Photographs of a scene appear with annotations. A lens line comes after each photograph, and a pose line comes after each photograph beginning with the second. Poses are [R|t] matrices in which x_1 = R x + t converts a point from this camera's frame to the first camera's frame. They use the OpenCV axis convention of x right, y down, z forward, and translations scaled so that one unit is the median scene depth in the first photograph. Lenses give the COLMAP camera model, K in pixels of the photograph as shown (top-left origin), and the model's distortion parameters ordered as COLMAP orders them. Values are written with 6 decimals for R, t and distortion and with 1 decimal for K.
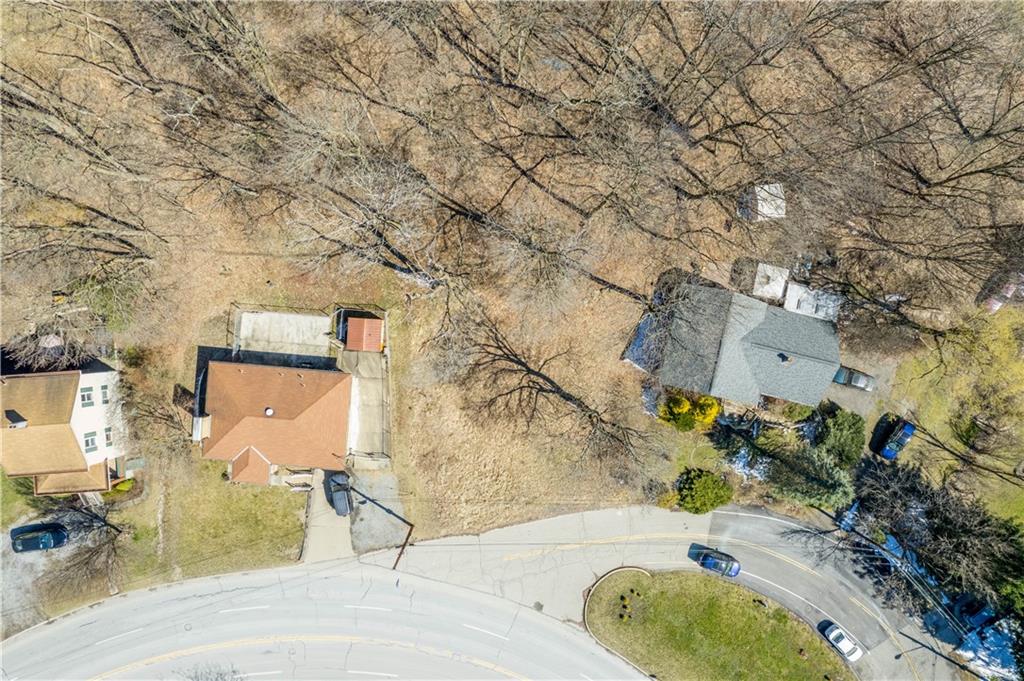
lens RADIAL K [[653.5, 0, 511.8], [0, 653.5, 353.3], [0, 0, 1]] dist [-0.066514, 0.053960]
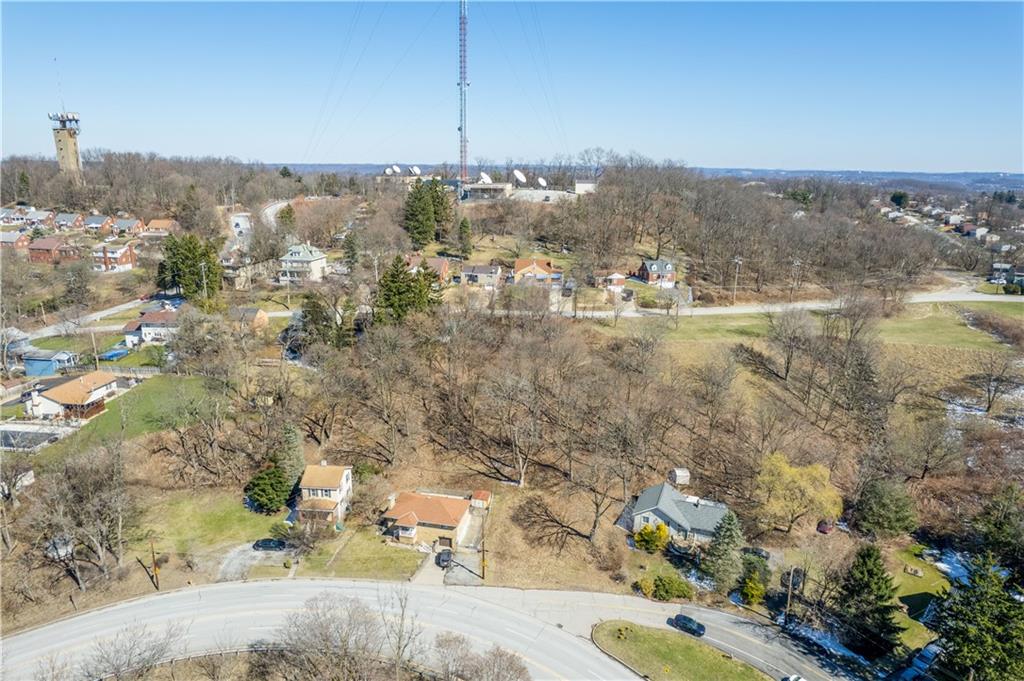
lens RADIAL K [[653.5, 0, 511.8], [0, 653.5, 353.3], [0, 0, 1]] dist [-0.066514, 0.053960]
pose [[0.990880, 0.028892, -0.131614, 0.108067], [-0.134543, 0.265975, -0.954544, 1.614924], [0.007427, 0.963547, 0.267437, 0.047669]]
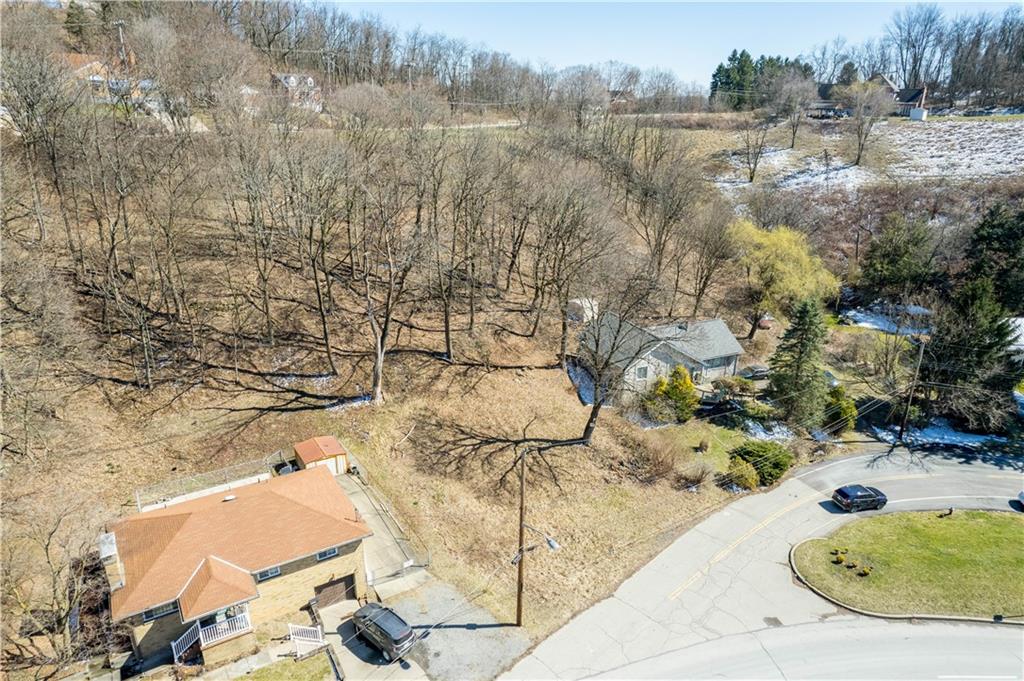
lens RADIAL K [[653.5, 0, 511.8], [0, 653.5, 353.3], [0, 0, 1]] dist [-0.066514, 0.053960]
pose [[0.798007, -0.233451, 0.555595, -0.420168], [0.602394, 0.282200, -0.746649, 0.621877], [0.017517, 0.930518, 0.365827, 0.561975]]
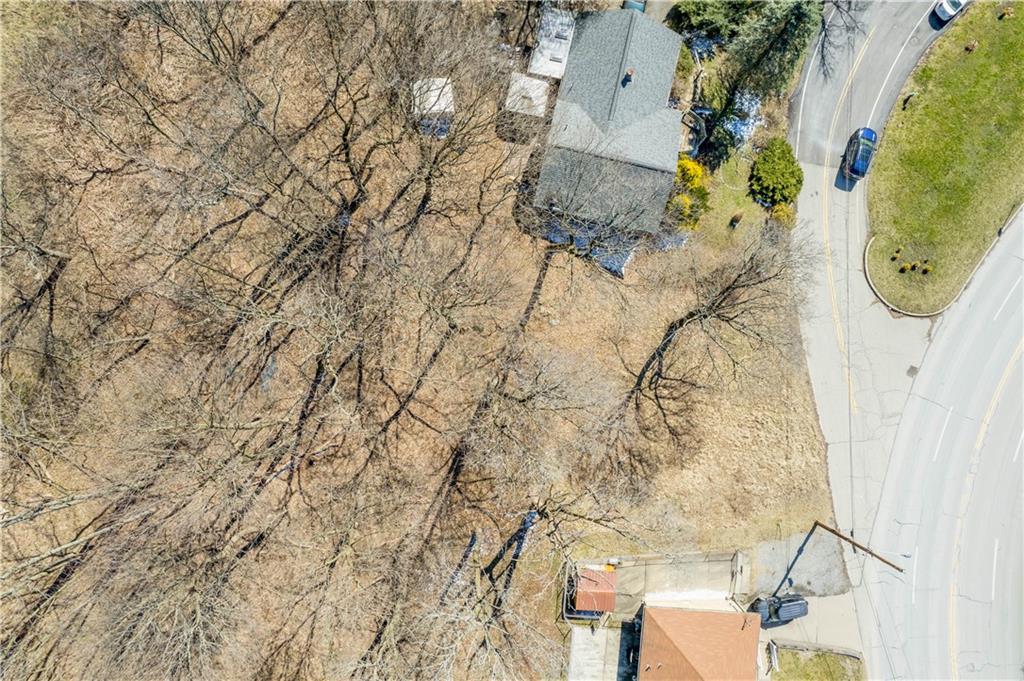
lens RADIAL K [[635.2, 0, 512.0], [0, 635.2, 340.5], [0, 0, 1]] dist [-0.076615, 0.069014]
pose [[-0.005989, -0.999636, -0.026310, 0.107285], [0.999893, -0.005637, -0.013464, -0.117486], [0.013311, -0.026388, 0.999563, 0.191745]]
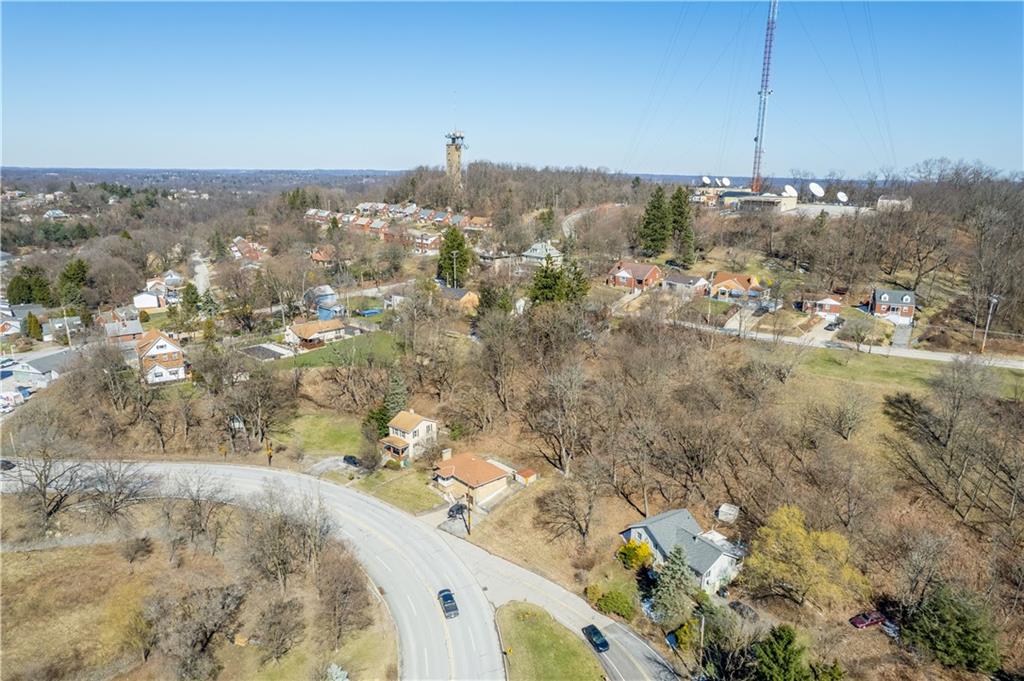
lens RADIAL K [[653.5, 0, 511.8], [0, 653.5, 353.3], [0, 0, 1]] dist [-0.066514, 0.053960]
pose [[0.729093, 0.174627, -0.661762, 1.025743], [-0.684387, 0.177305, -0.707233, 1.356628], [-0.006168, 0.968539, 0.248784, 0.071745]]
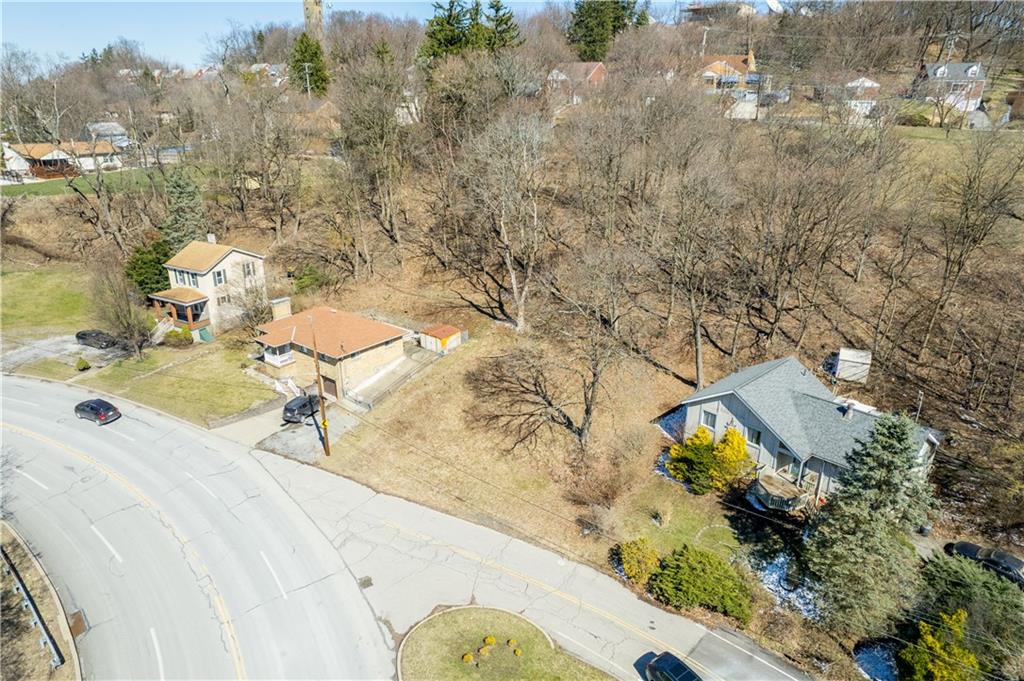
lens RADIAL K [[653.5, 0, 511.8], [0, 653.5, 353.3], [0, 0, 1]] dist [-0.066514, 0.053960]
pose [[0.836210, 0.186055, -0.515884, 0.427892], [-0.548385, 0.292438, -0.783424, 0.730932], [0.005104, 0.938010, 0.346570, 0.603067]]
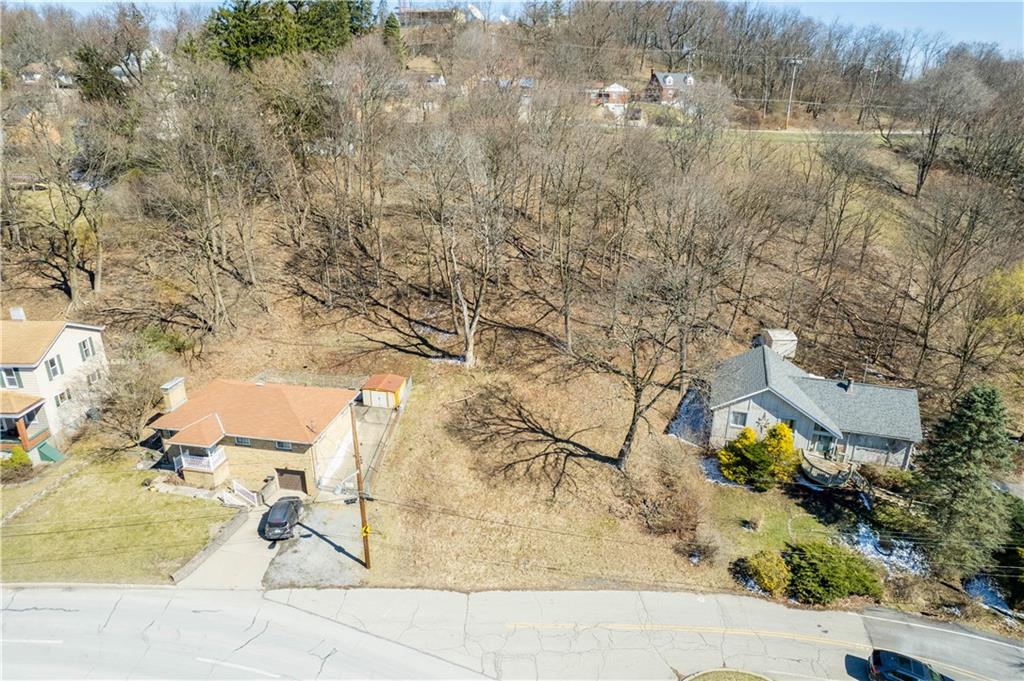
lens RADIAL K [[653.5, 0, 511.8], [0, 653.5, 353.3], [0, 0, 1]] dist [-0.066514, 0.053960]
pose [[0.996470, 0.017262, -0.082161, 0.035300], [-0.083004, 0.349404, -0.933288, 0.767201], [0.012597, 0.936813, 0.349603, 0.584330]]
